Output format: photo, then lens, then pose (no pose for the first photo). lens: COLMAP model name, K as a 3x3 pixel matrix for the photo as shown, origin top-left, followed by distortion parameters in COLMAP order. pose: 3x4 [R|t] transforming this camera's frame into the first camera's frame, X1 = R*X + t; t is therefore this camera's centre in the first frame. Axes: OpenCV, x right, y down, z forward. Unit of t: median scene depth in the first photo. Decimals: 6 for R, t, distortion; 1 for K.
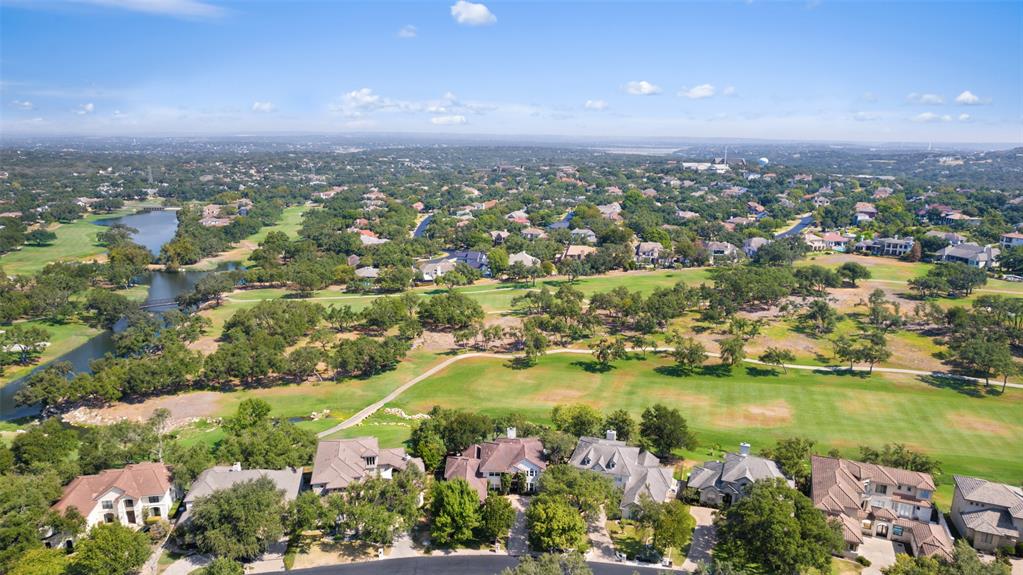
lens RADIAL K [[652.0, 0, 511.5], [0, 652.0, 287.5], [0, 0, 1]] dist [-0.068862, 0.059259]
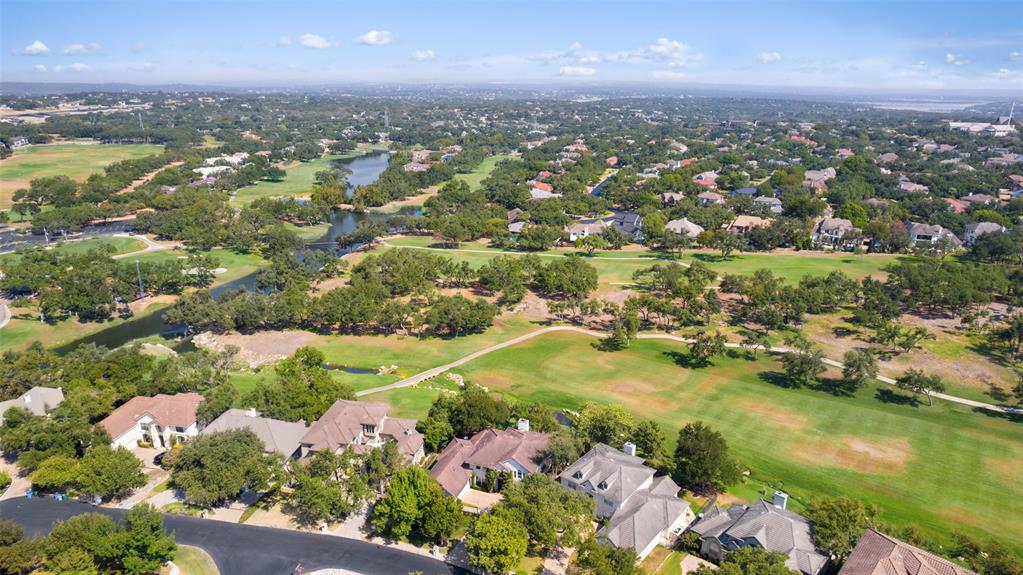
lens RADIAL K [[652.0, 0, 511.5], [0, 652.0, 287.5], [0, 0, 1]] dist [-0.068862, 0.059259]
pose [[0.935352, 0.108539, -0.336655, 0.165026], [-0.083503, 0.992613, 0.088020, -0.028436], [0.343721, -0.054218, 0.937505, 0.091862]]
